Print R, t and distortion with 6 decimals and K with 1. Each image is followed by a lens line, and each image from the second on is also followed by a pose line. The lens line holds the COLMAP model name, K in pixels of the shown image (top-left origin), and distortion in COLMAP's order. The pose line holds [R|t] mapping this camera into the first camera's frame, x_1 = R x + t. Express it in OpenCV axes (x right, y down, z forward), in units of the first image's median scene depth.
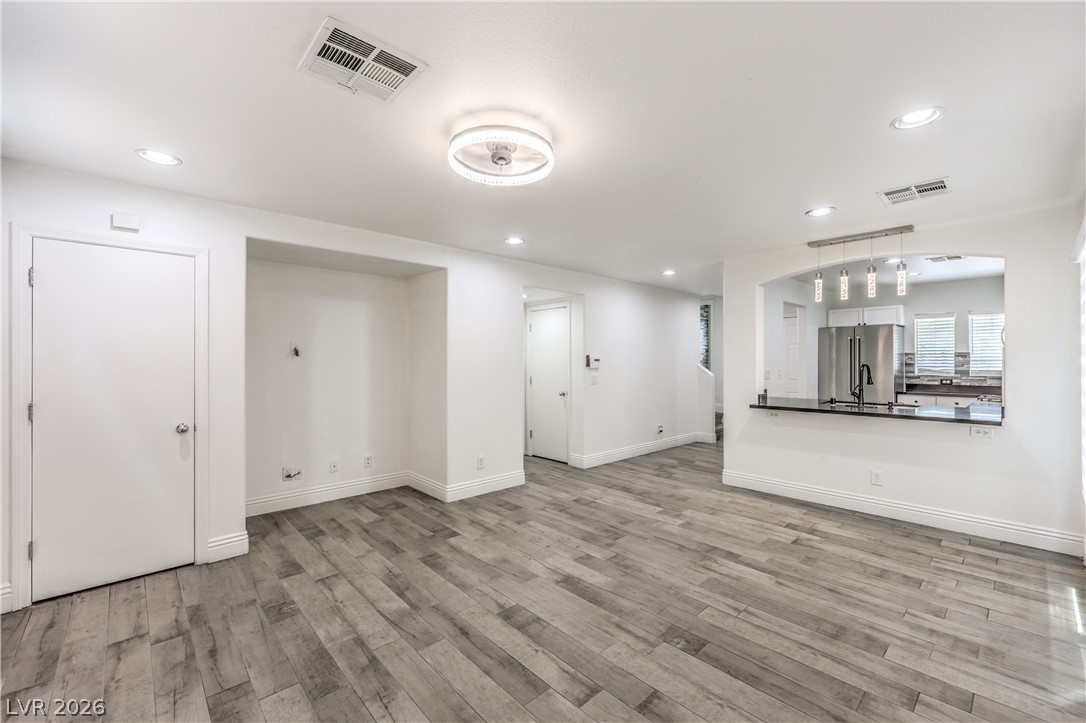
lens RADIAL K [[452.7, 0, 542.9], [0, 452.7, 359.8], [0, 0, 1]] dist [0.000659, 0.000369]
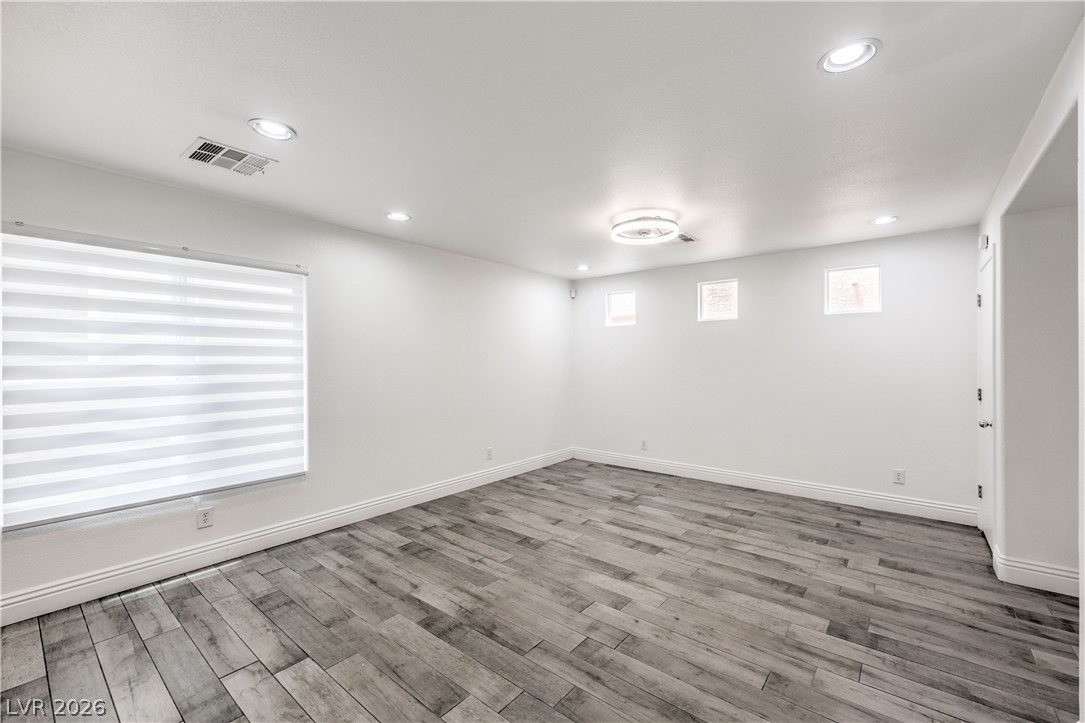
lens RADIAL K [[452.3, 0, 541.6], [0, 452.3, 359.5], [0, 0, 1]] dist [0.000659, 0.000369]
pose [[-0.991570, 0.005700, -0.129449, 0.302071], [0.005895, 0.999982, -0.001125, 0.001496], [0.129440, -0.001878, -0.991585, 1.620669]]
